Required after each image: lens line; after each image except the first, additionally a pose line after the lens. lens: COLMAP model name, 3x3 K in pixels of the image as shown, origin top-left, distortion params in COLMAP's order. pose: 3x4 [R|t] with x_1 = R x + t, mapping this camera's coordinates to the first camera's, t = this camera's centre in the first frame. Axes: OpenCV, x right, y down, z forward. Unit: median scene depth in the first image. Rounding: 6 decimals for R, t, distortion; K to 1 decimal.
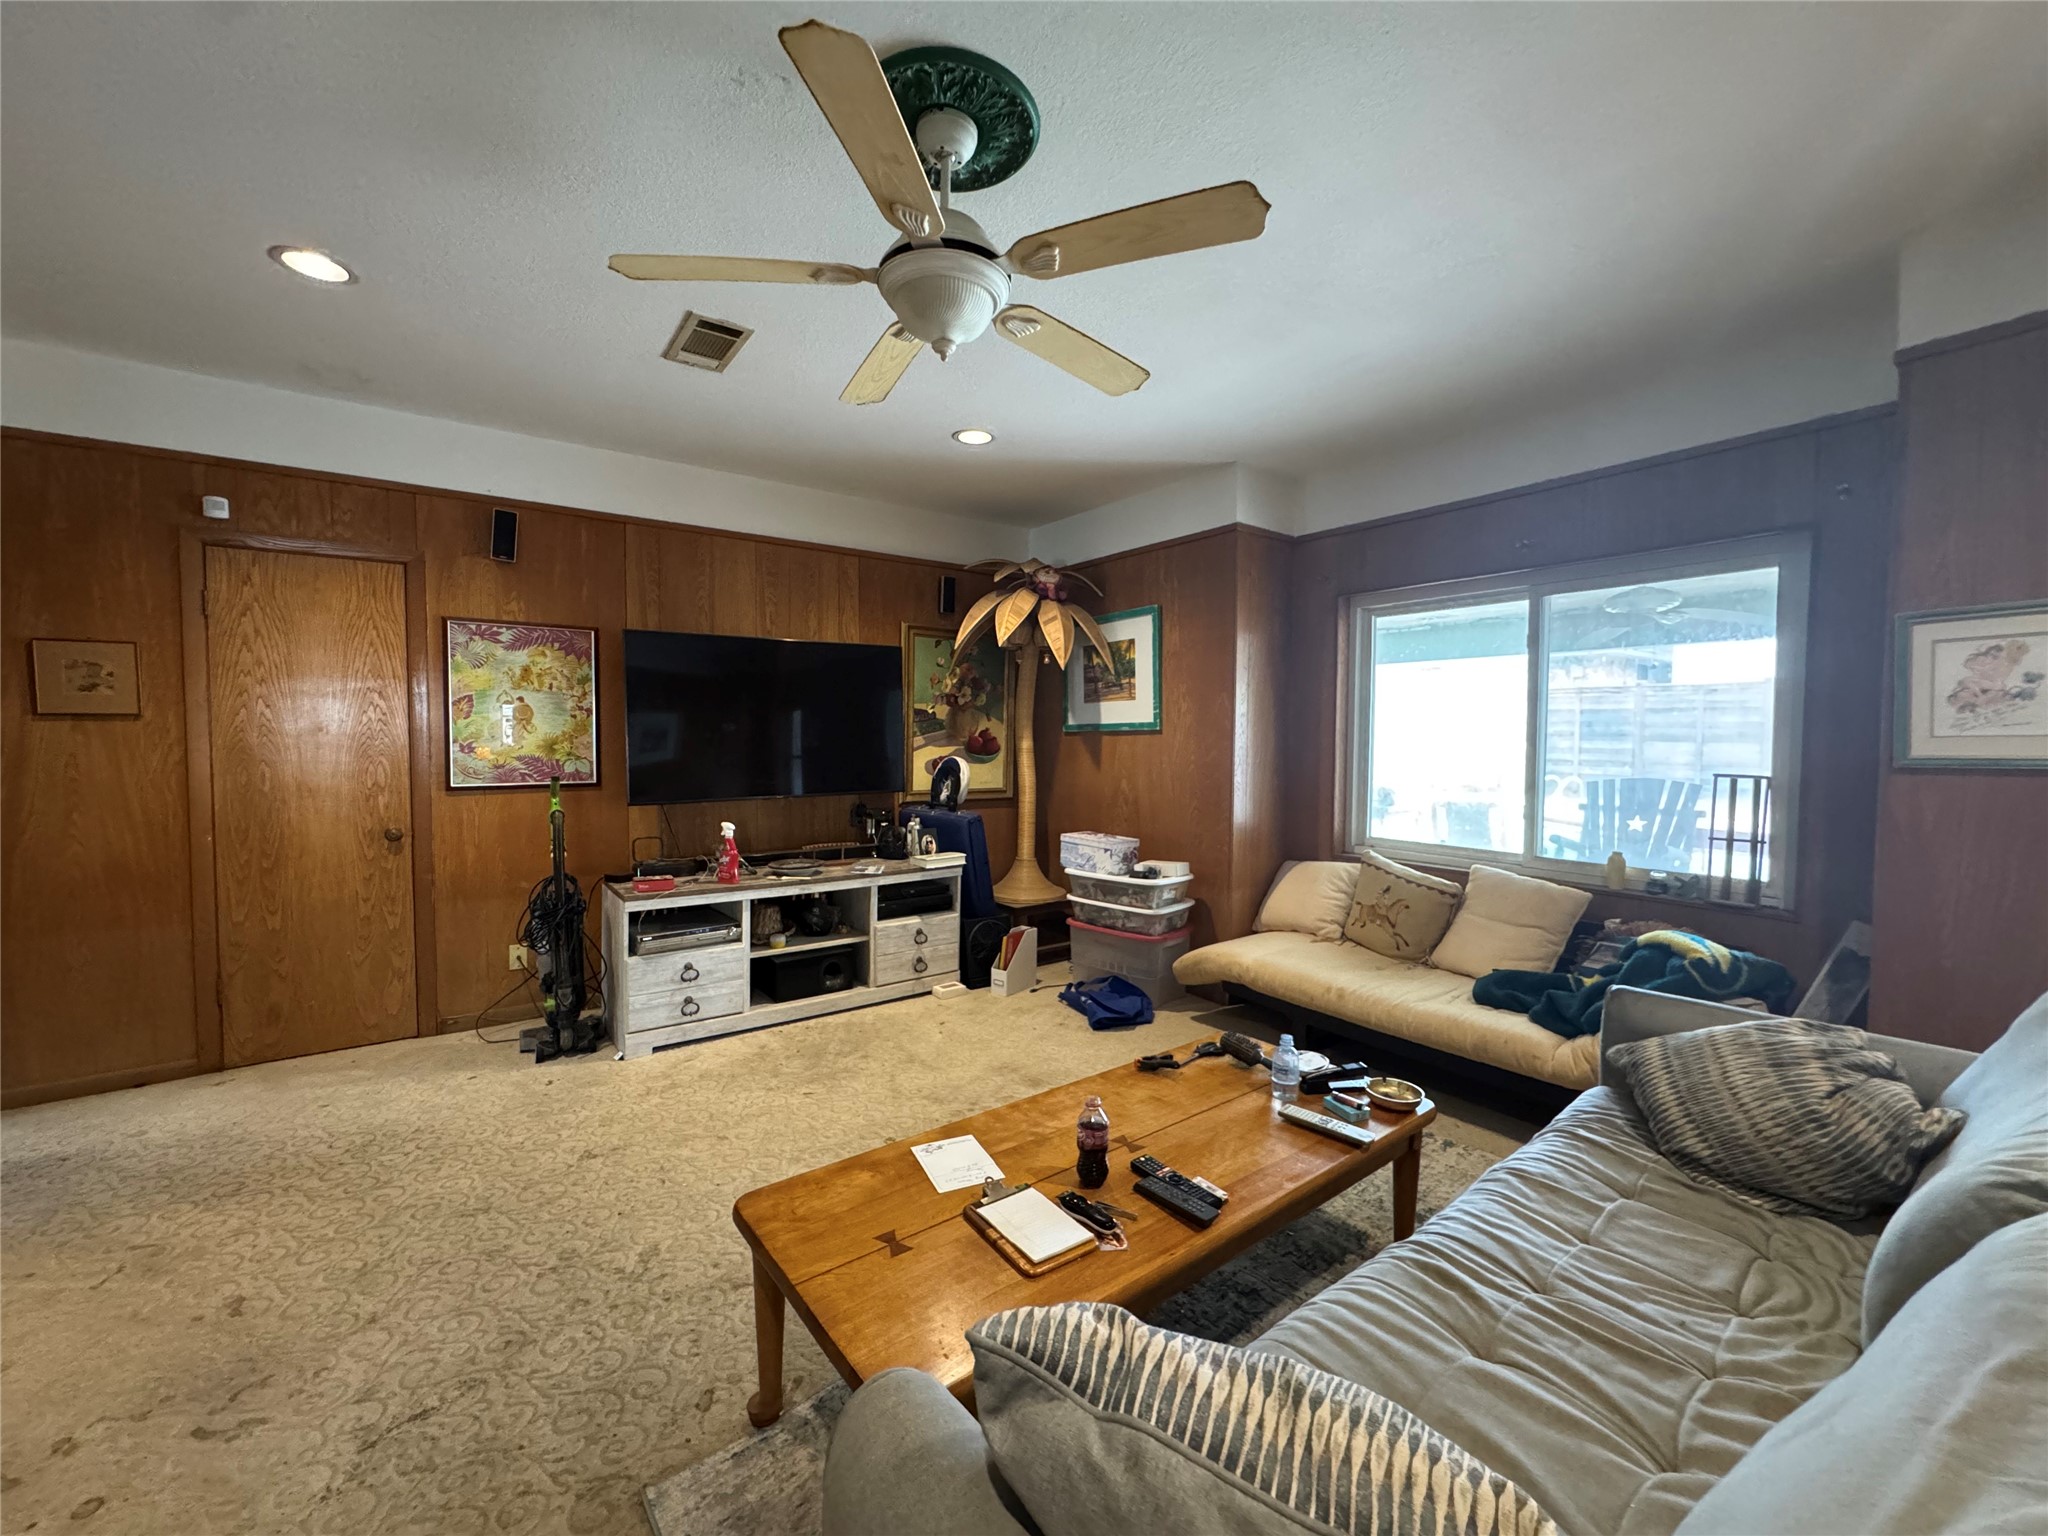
lens RADIAL K [[812.0, 0, 1023.2], [0, 812.0, 767.5], [0, 0, 1]] dist [-0.013801, -0.000083]
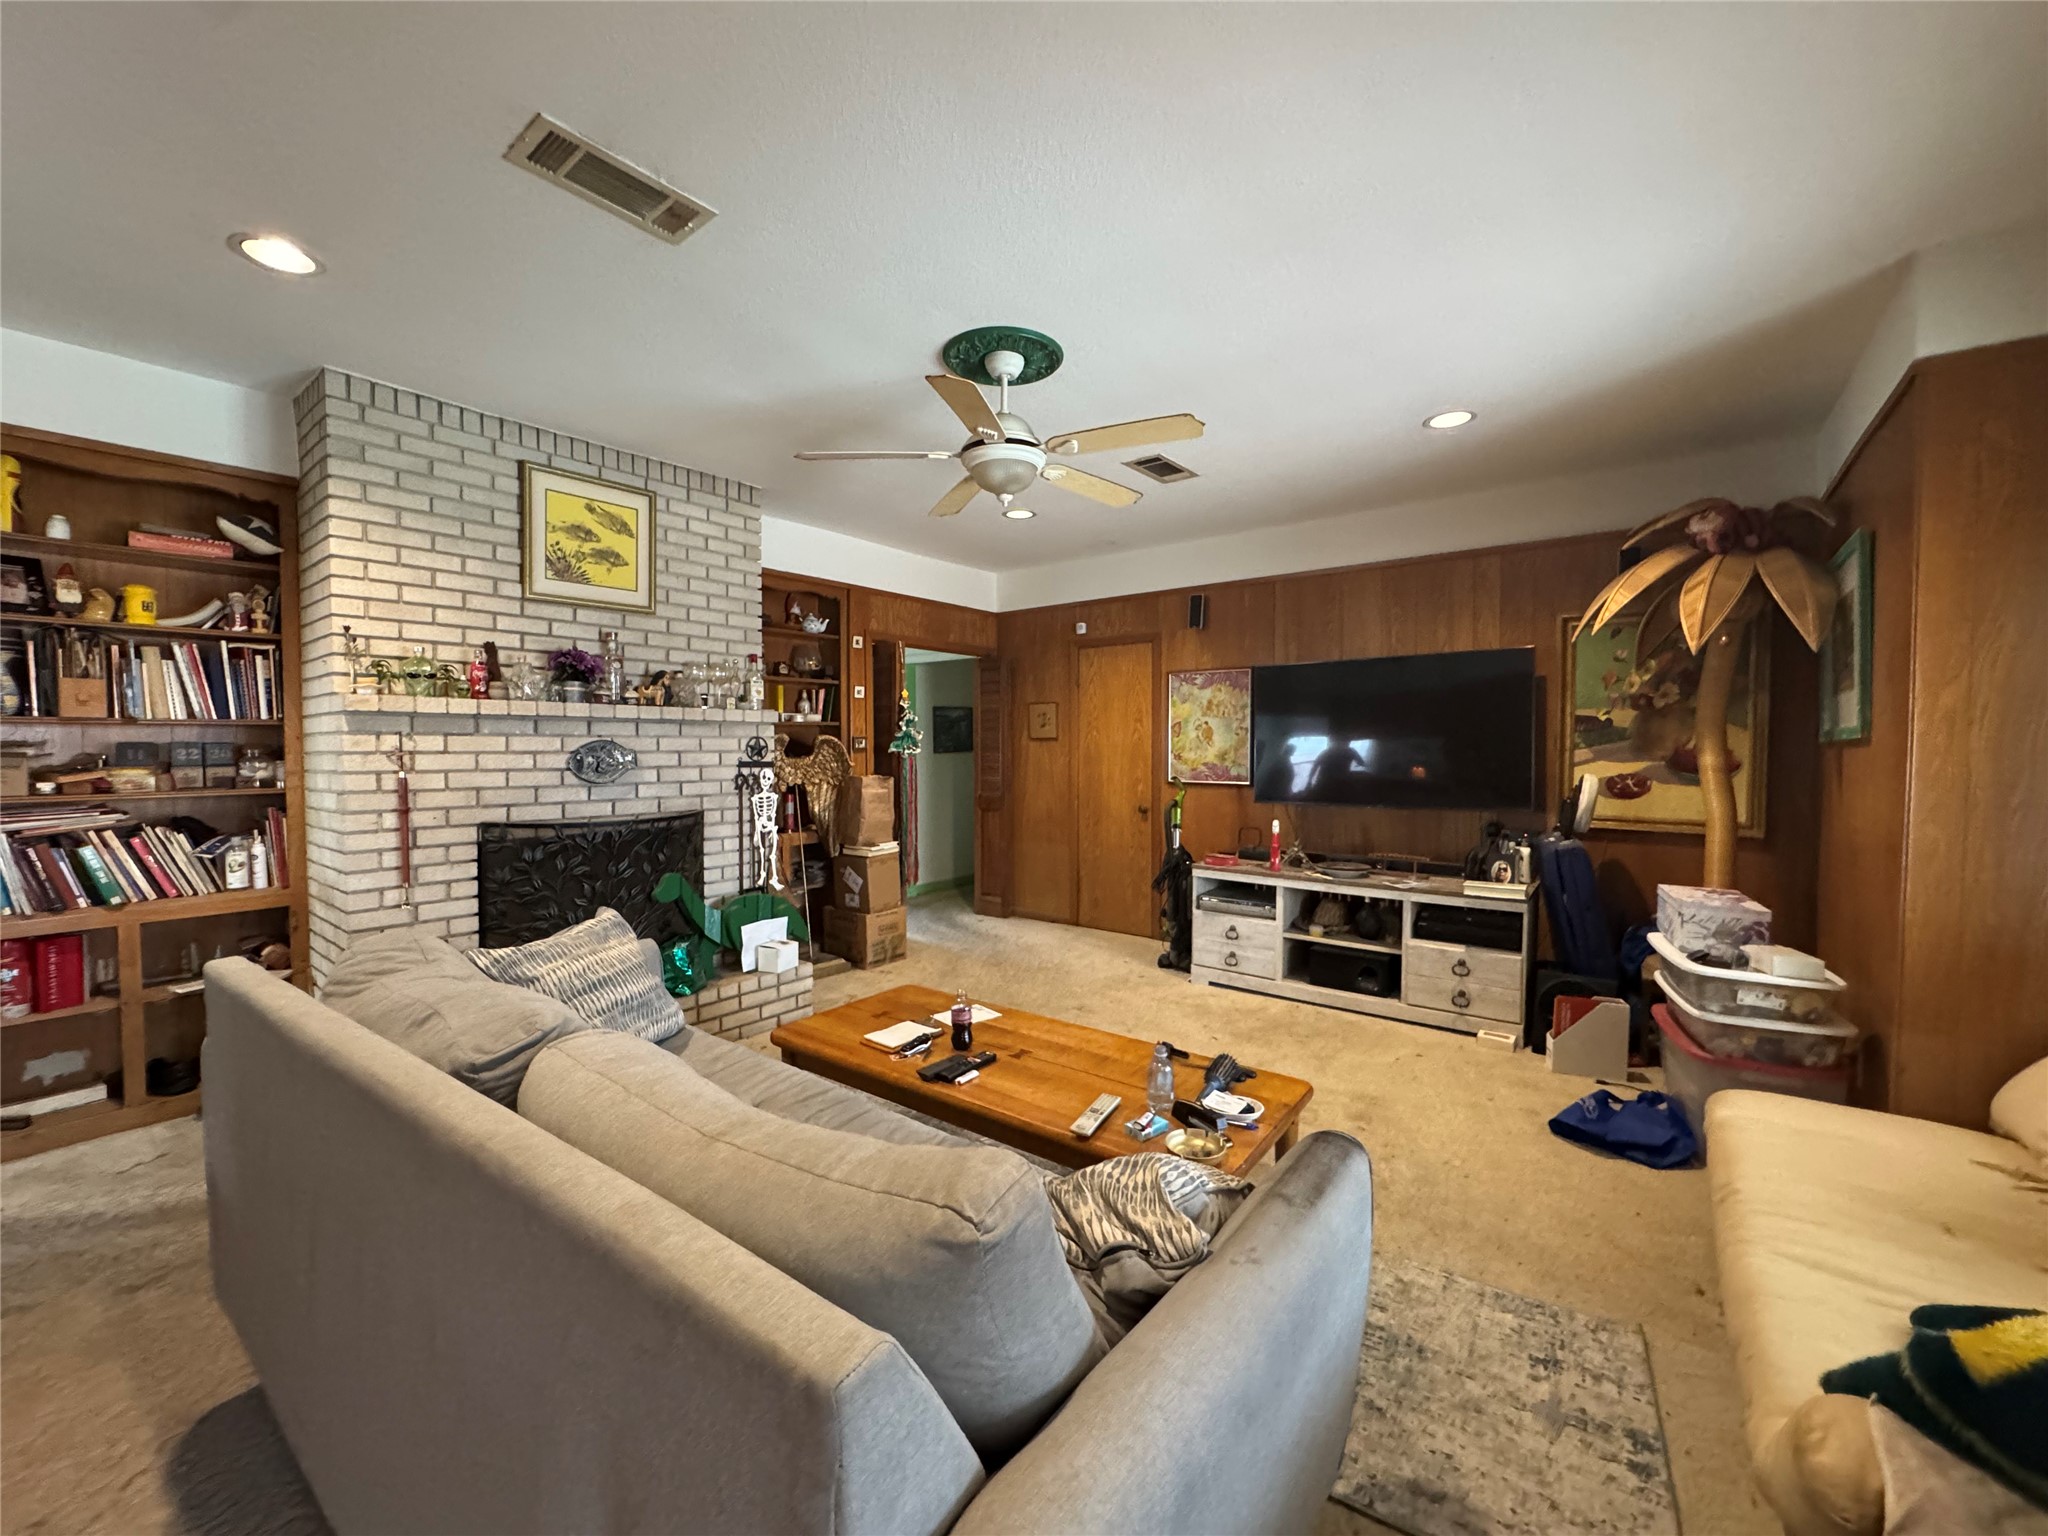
lens RADIAL K [[812.0, 0, 1020.6], [0, 812.0, 772.7], [0, 0, 1]] dist [-0.013801, -0.000083]
pose [[0.264826, 0.028354, -0.963879, 0.664036], [-0.034868, 0.999196, 0.019813, -0.013287], [0.963666, 0.028361, 0.265602, 0.295777]]
